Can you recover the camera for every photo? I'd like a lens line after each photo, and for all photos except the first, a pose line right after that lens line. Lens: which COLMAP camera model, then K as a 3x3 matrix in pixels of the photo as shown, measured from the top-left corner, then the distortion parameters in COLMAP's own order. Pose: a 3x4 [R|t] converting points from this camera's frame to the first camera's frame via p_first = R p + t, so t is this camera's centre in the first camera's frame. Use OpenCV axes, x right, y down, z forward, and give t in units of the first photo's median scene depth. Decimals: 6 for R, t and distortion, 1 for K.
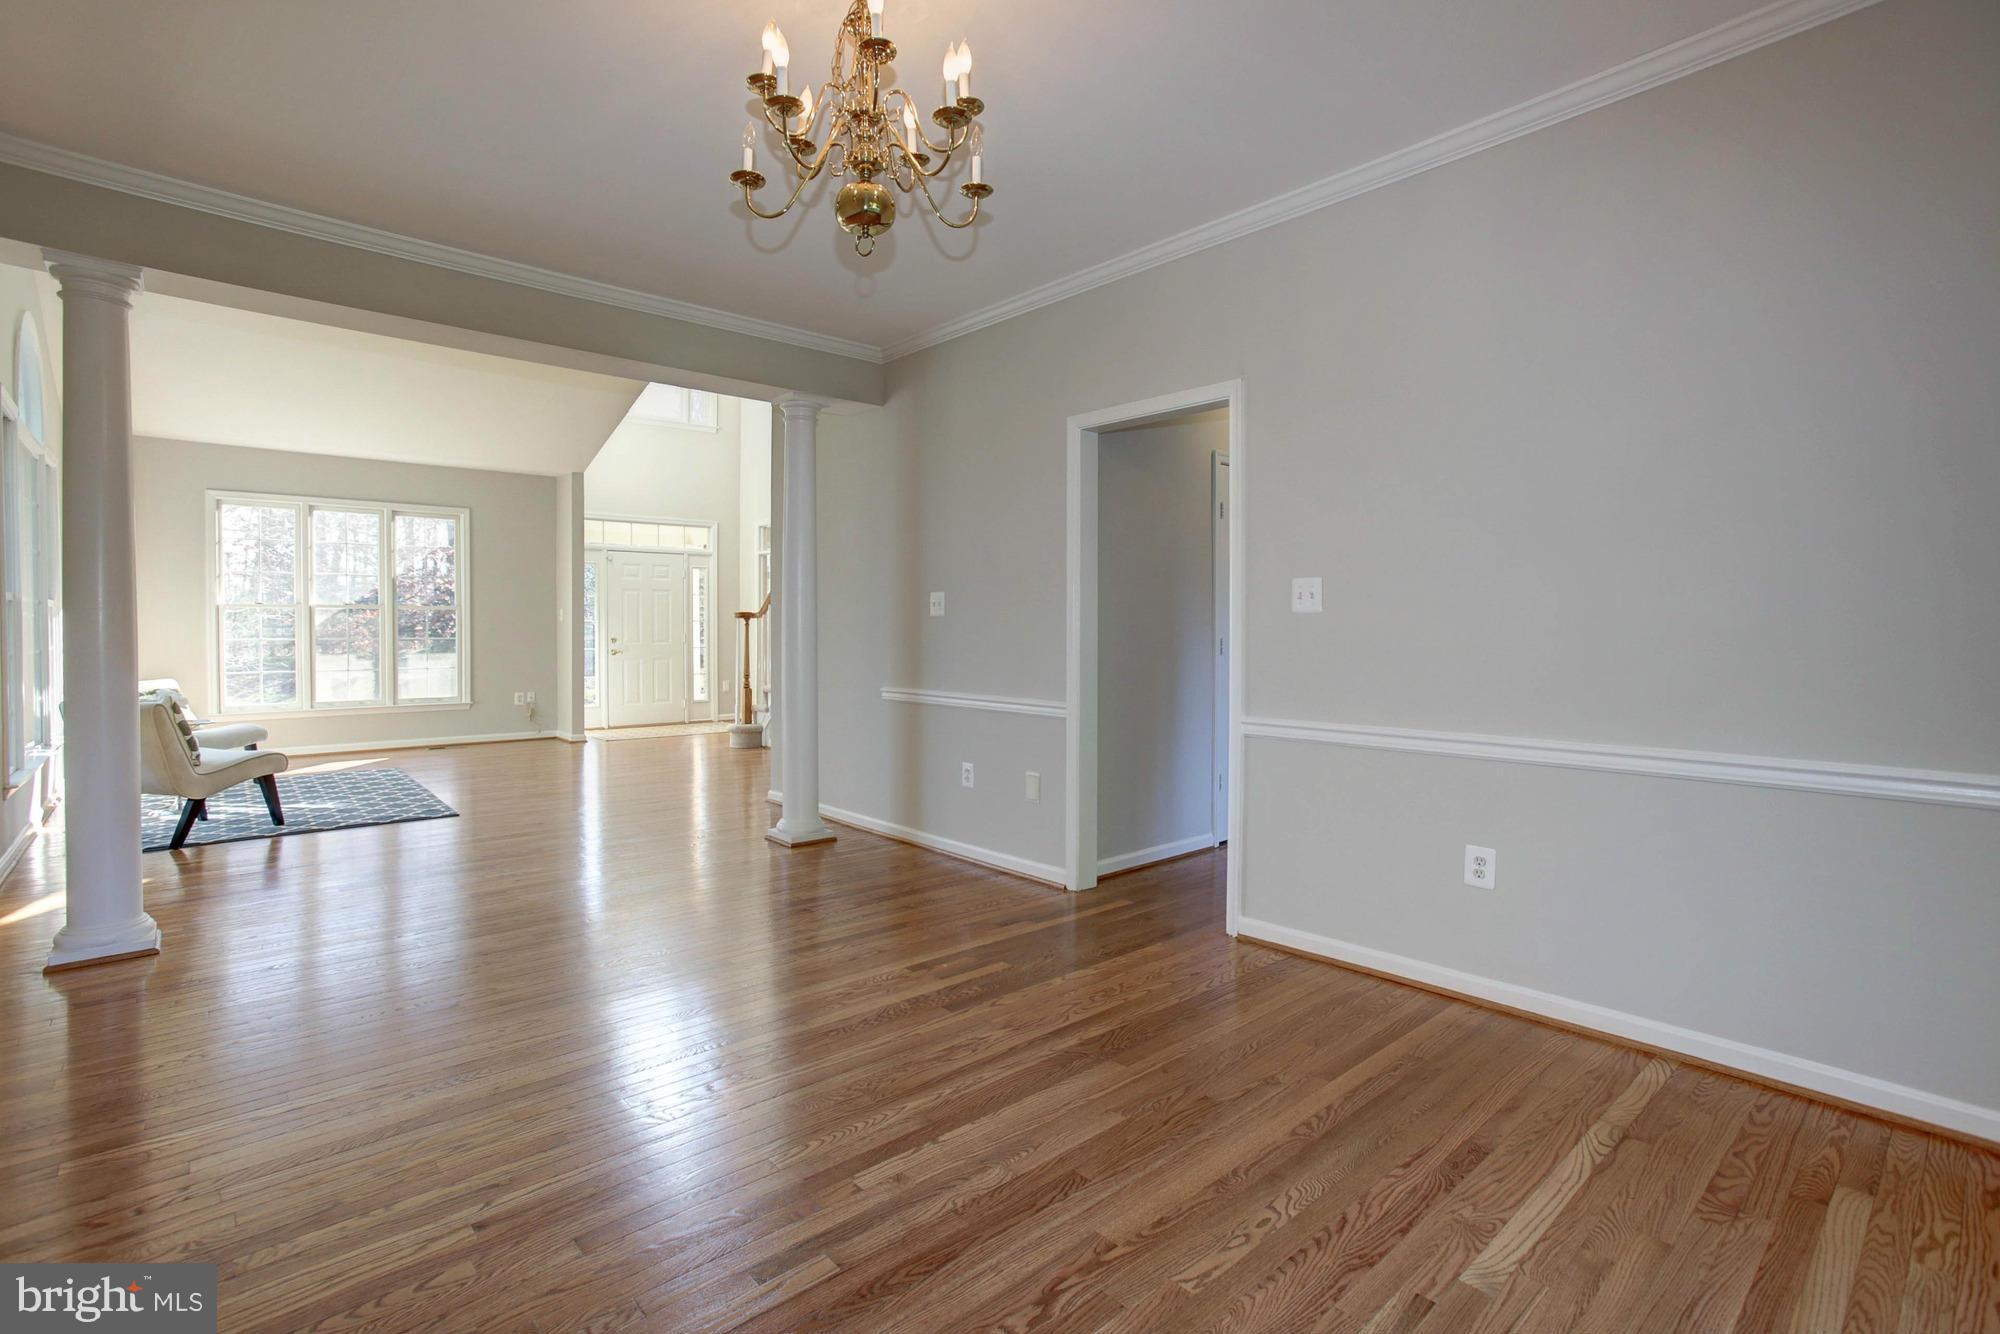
lens RADIAL K [[926.8, 0, 989.9], [0, 926.8, 651.5], [0, 0, 1]] dist [-0.013100, 0.000839]
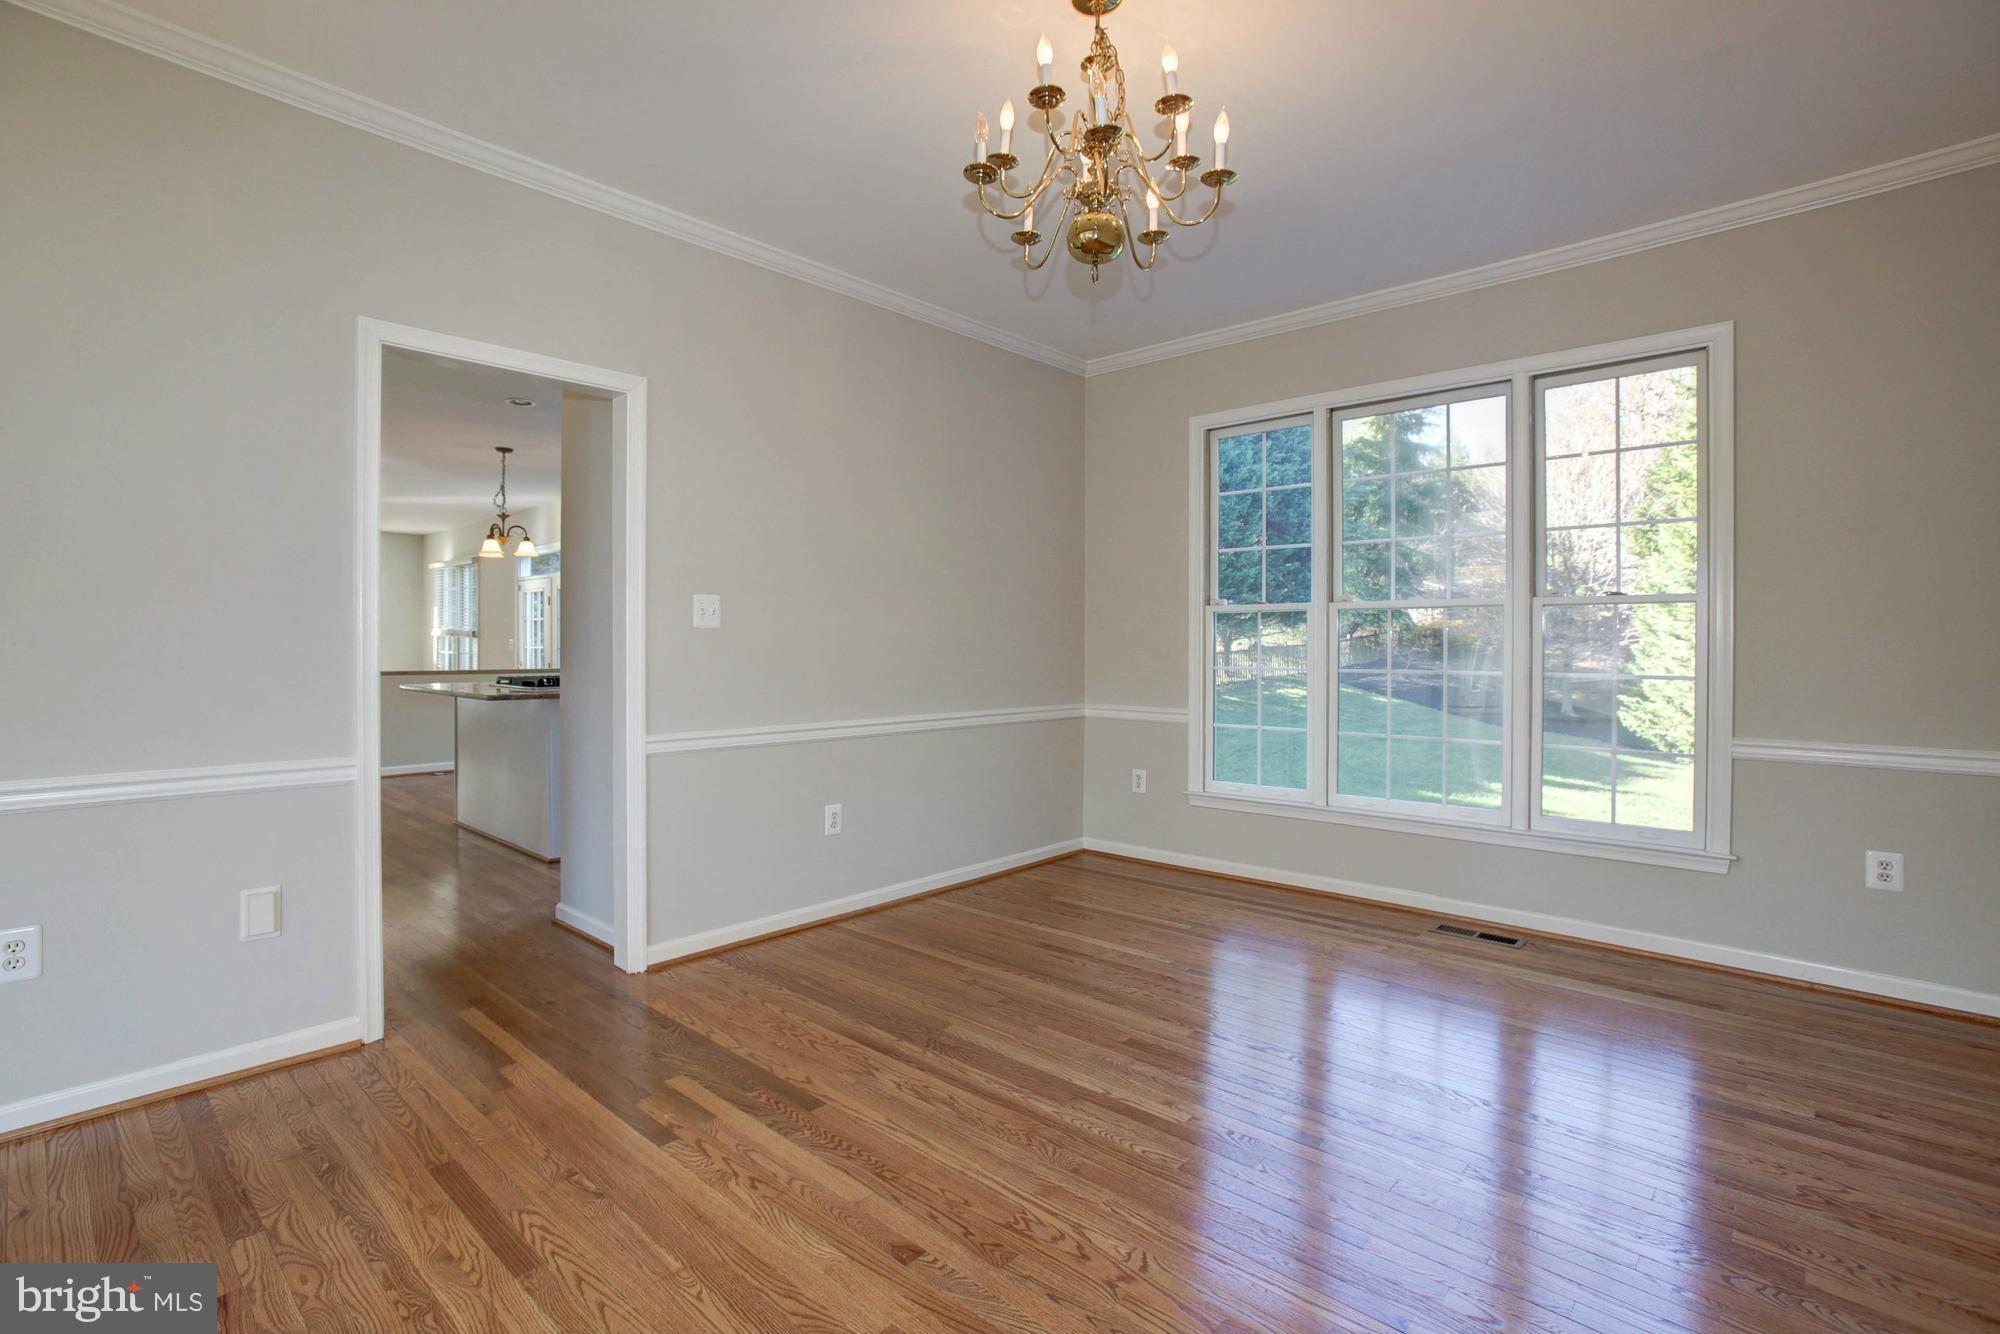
lens RADIAL K [[926.8, 0, 990.0], [0, 926.8, 663.9], [0, 0, 1]] dist [-0.013100, 0.000839]
pose [[-0.098840, -0.018310, 0.994935, -0.874670], [0.011978, 0.999736, 0.019588, -0.022343], [-0.995031, 0.013853, -0.098595, 0.925005]]
